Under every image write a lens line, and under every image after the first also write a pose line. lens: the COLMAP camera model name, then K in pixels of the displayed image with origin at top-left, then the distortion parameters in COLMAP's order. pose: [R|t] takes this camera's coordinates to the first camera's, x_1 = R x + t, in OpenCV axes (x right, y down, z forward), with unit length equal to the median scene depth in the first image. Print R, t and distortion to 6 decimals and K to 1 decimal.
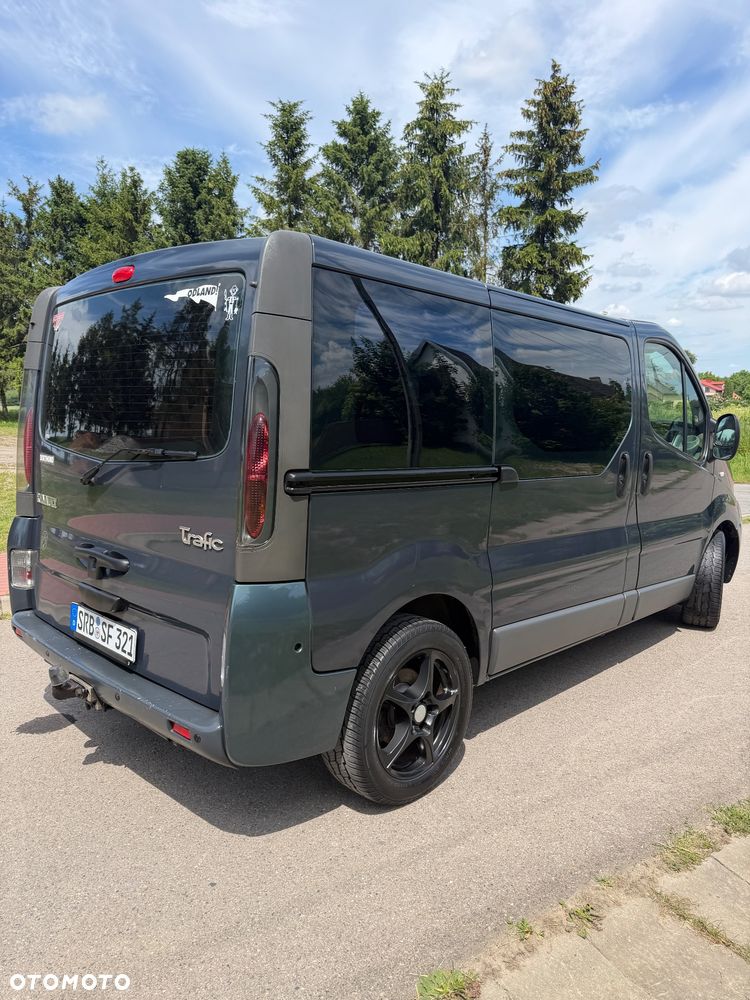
lens RADIAL K [[725.6, 0, 377.1], [0, 725.6, 502.5], [0, 0, 1]] dist [0.001831, -0.007499]
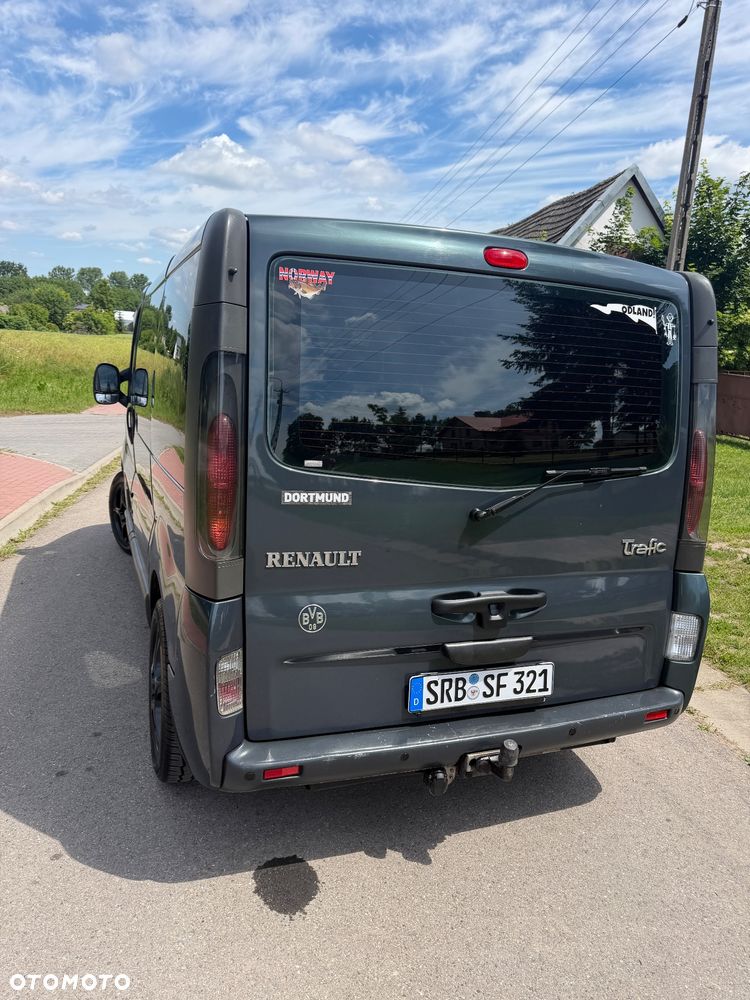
lens RADIAL K [[717.3, 0, 370.0], [0, 717.3, 495.9], [0, 0, 1]] dist [0.040515, -0.056230]
pose [[0.433514, -0.157666, 0.887247, -0.140553], [0.059673, 0.987437, 0.146313, -0.021241], [-0.899169, -0.010484, 0.437476, 0.092694]]
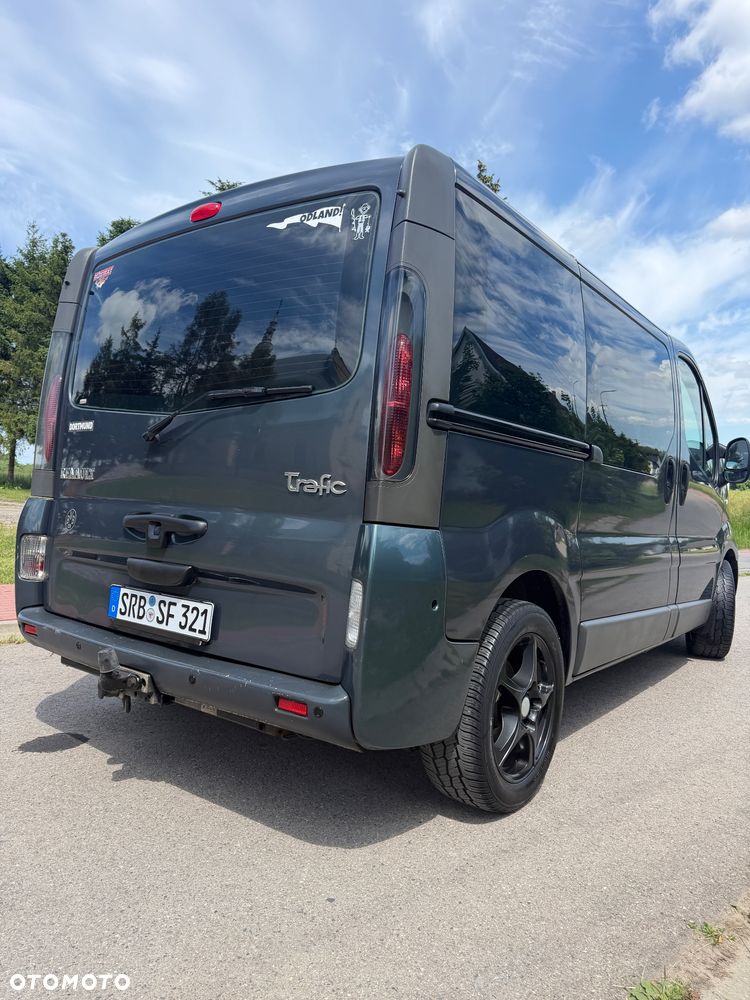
lens RADIAL K [[722.0, 0, 374.2], [0, 722.0, 499.1], [0, 0, 1]] dist [0.003145, -0.011657]
pose [[0.992952, 0.024357, 0.115988, -0.028108], [-0.010829, 0.993206, -0.115863, 0.017355], [-0.118022, 0.113790, 0.986470, 0.014664]]
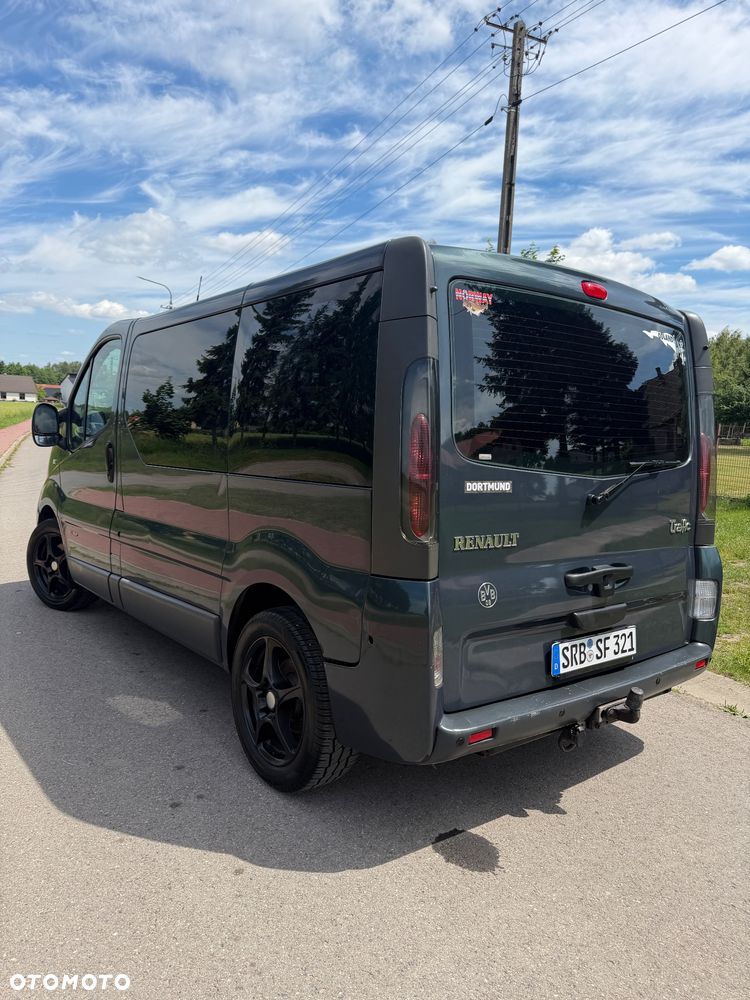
lens RADIAL K [[722.9, 0, 373.7], [0, 722.9, 496.4], [0, 0, 1]] dist [0.007819, -0.009991]
pose [[0.146176, -0.098655, 0.984327, -0.167907], [0.085803, 0.992530, 0.086735, -0.017241], [-0.985530, 0.071780, 0.153549, 0.138910]]
